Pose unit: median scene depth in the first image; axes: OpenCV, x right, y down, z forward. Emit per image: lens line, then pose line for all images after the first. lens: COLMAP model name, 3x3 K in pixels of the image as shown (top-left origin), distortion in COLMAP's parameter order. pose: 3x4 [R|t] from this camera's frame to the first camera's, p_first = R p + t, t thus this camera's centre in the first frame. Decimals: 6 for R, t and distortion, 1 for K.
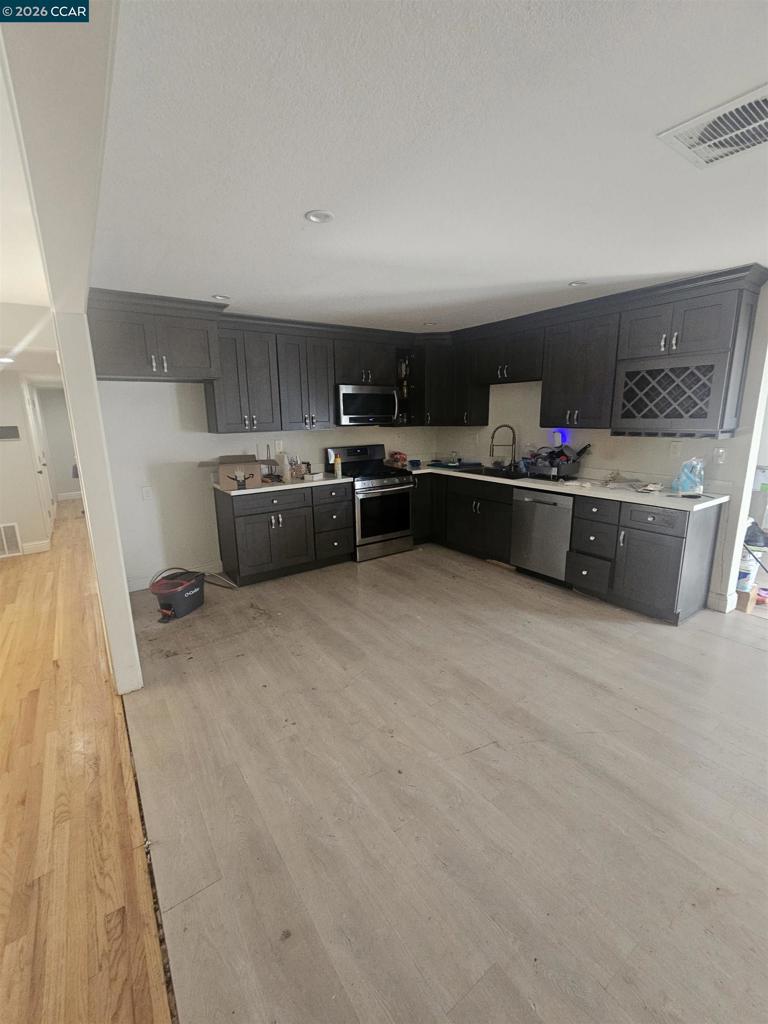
lens RADIAL K [[439.3, 0, 384.9], [0, 439.3, 509.1], [0, 0, 1]] dist [0.000564, 0.000735]
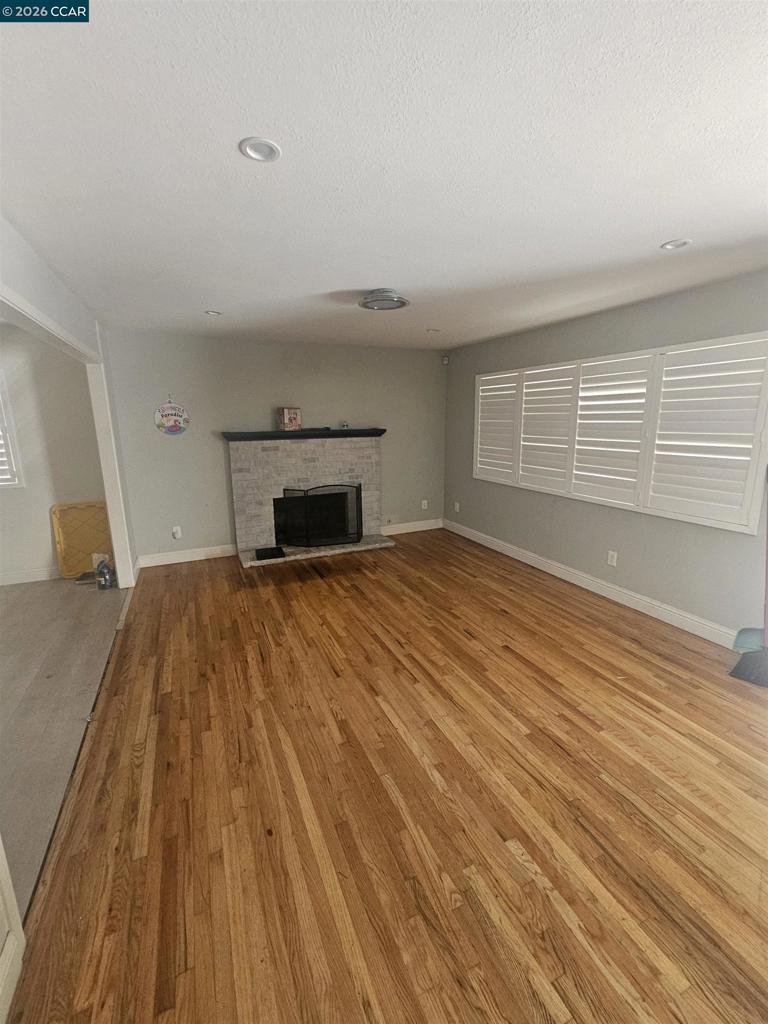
lens RADIAL K [[439.3, 0, 384.9], [0, 439.3, 506.8], [0, 0, 1]] dist [0.000564, 0.000735]
pose [[-0.982602, -0.008806, 0.185514, -0.837833], [0.067716, 0.913126, 0.402014, -0.186220], [-0.172938, 0.407582, -0.896643, 0.878403]]
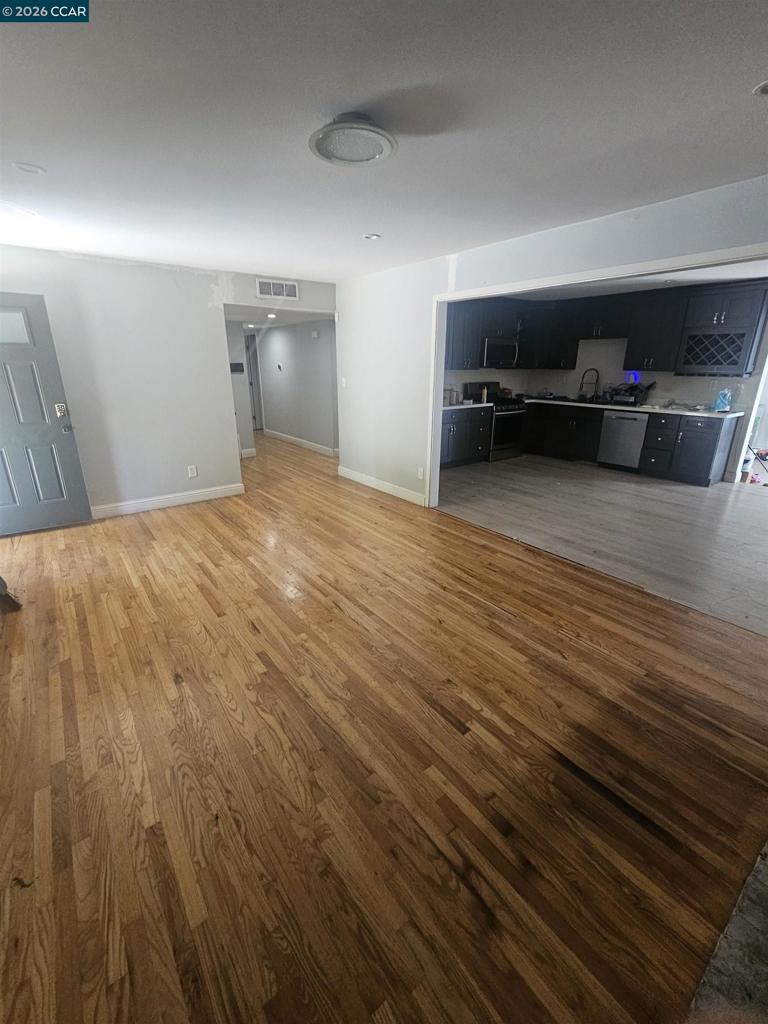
lens RADIAL K [[439.3, 0, 384.3], [0, 439.3, 507.3], [0, 0, 1]] dist [0.000564, 0.000735]
pose [[0.999106, 0.005890, 0.041863, -0.650344], [-0.010341, 0.994214, 0.106918, 0.160908], [-0.040991, -0.107256, 0.993386, -0.646508]]
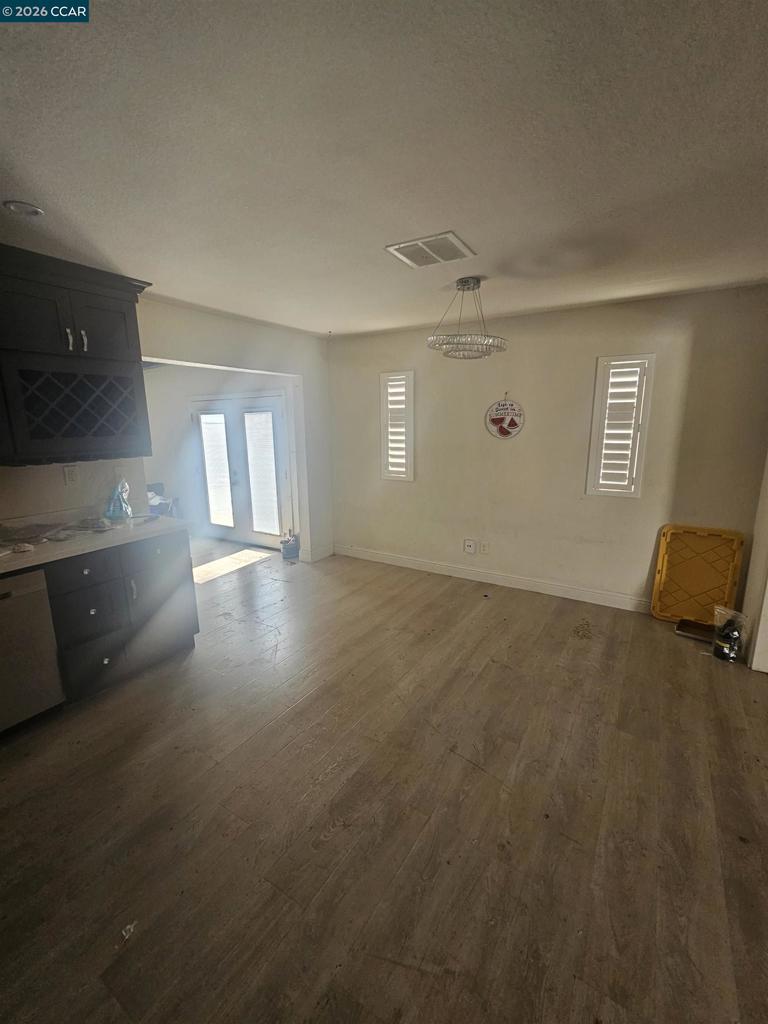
lens RADIAL K [[439.3, 0, 382.1], [0, 439.3, 511.6], [0, 0, 1]] dist [0.000564, 0.000735]
pose [[-0.385583, -0.176444, 0.905645, -0.308762], [0.209389, 0.939202, 0.272130, -0.178815], [-0.898600, 0.294561, -0.325195, 0.796251]]
